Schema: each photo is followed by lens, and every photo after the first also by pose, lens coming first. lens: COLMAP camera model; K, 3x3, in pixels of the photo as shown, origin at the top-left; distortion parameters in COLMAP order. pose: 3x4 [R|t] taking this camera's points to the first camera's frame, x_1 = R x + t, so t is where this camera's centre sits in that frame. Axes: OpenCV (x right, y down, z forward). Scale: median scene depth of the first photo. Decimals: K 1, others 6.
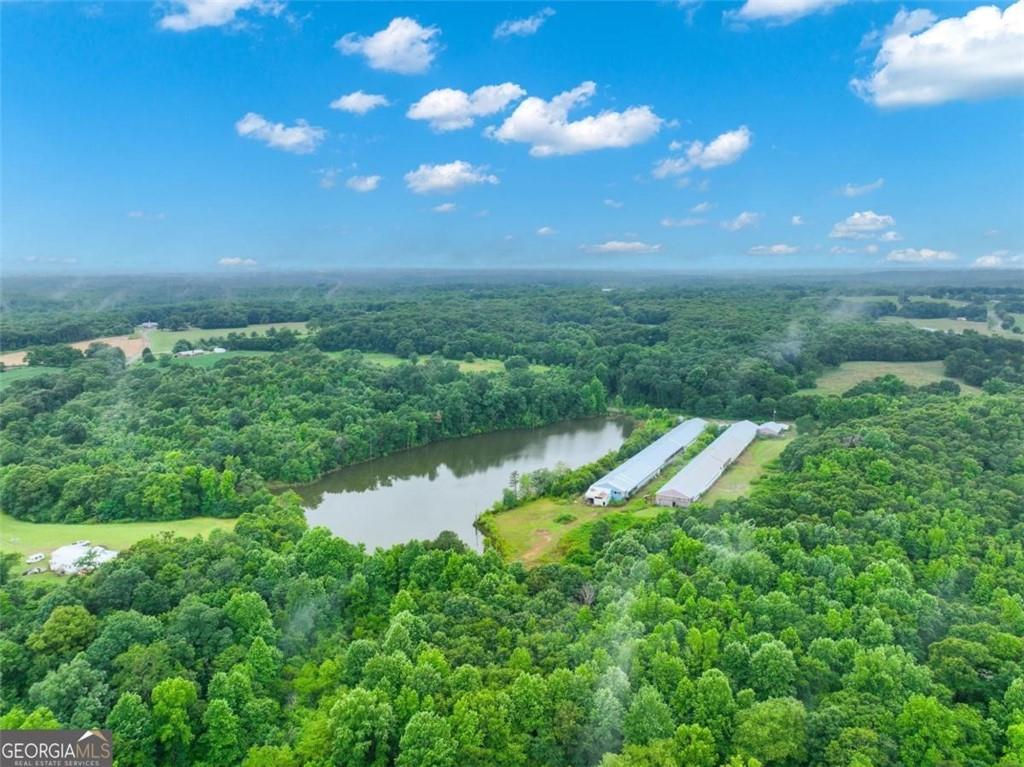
lens RADIAL K [[741.1, 0, 513.3], [0, 741.1, 390.5], [0, 0, 1]] dist [0.017178, 0.002931]
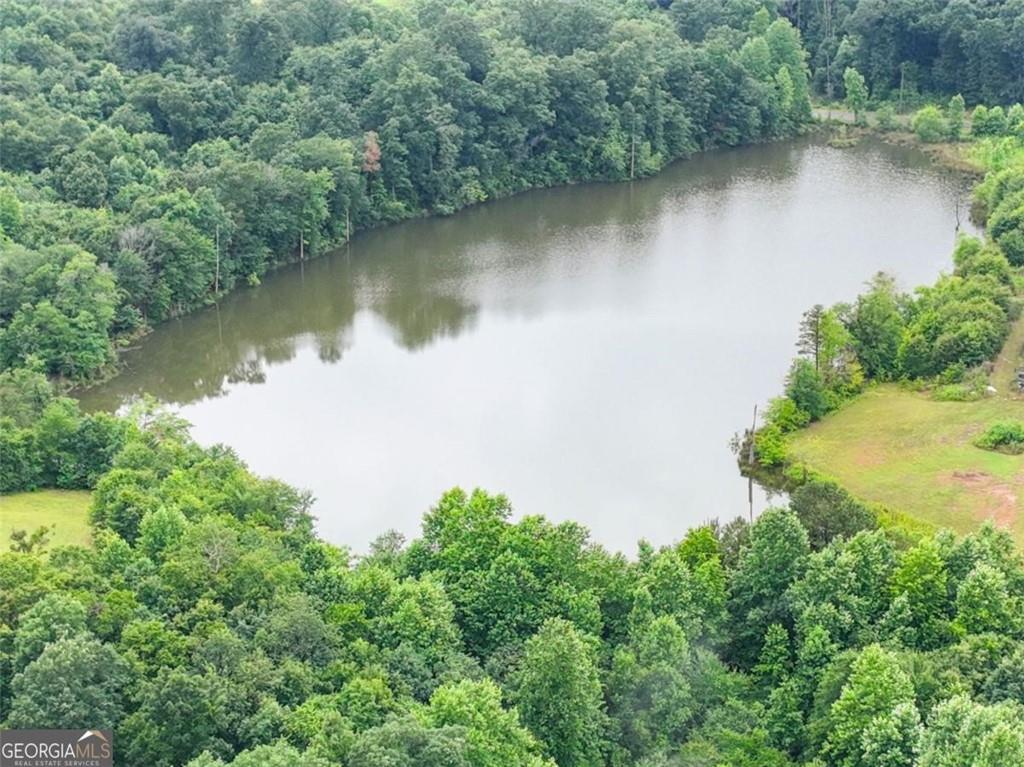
lens RADIAL K [[2510.8, 0, 512.0], [0, 2510.8, 383.5], [0, 0, 1]] dist [0.004656, 0.315093]
pose [[0.980369, -0.051075, 0.190440, -0.318867], [0.026800, 0.991421, 0.127930, -0.001754], [-0.195340, -0.120315, 0.973328, -0.047321]]
